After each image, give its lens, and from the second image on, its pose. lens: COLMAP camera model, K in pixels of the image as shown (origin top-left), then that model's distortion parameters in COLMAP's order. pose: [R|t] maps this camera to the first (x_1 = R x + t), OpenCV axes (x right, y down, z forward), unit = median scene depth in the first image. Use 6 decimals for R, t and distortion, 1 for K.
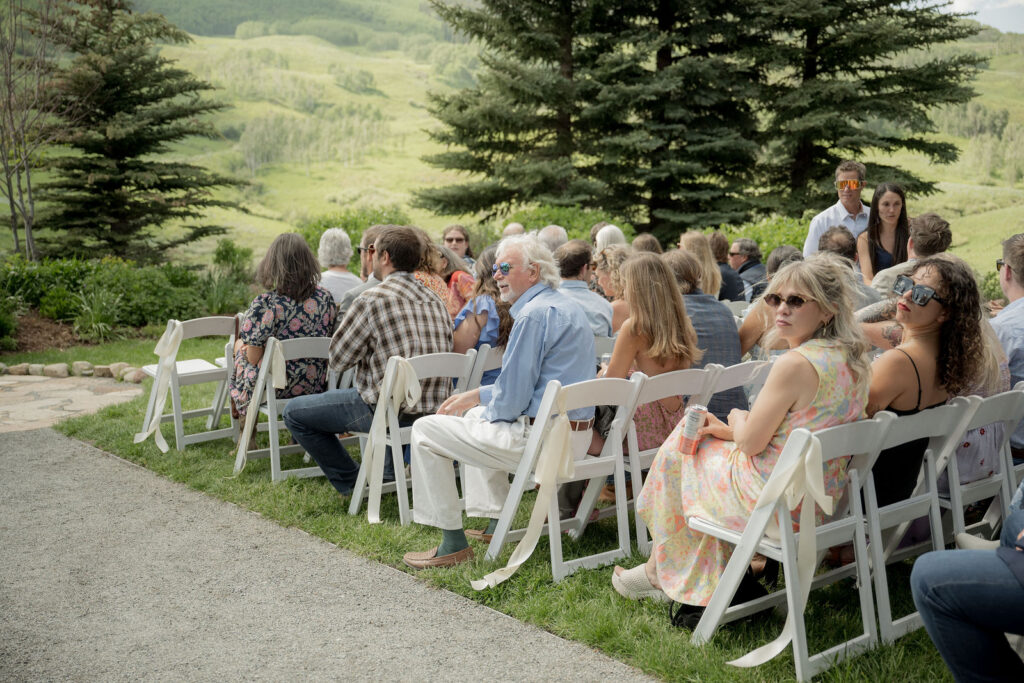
lens RADIAL K [[1024.0, 0, 516.6], [0, 1024.0, 337.3], [0, 0, 1]] dist [-0.097245, 0.094776]
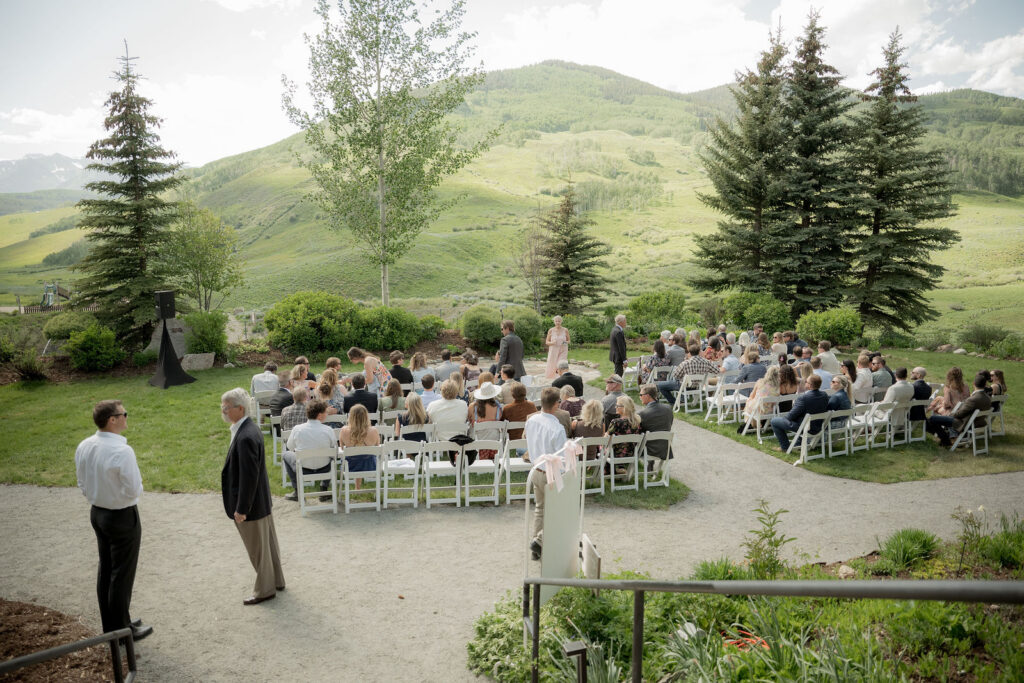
lens RADIAL K [[845.1, 0, 512.0], [0, 845.1, 341.5], [0, 0, 1]] dist [-0.106406, 0.137851]
pose [[0.960627, 0.053549, -0.272632, 0.016517], [-0.039494, 0.997605, 0.056785, -0.036441], [0.275020, -0.043781, 0.960441, -0.324014]]
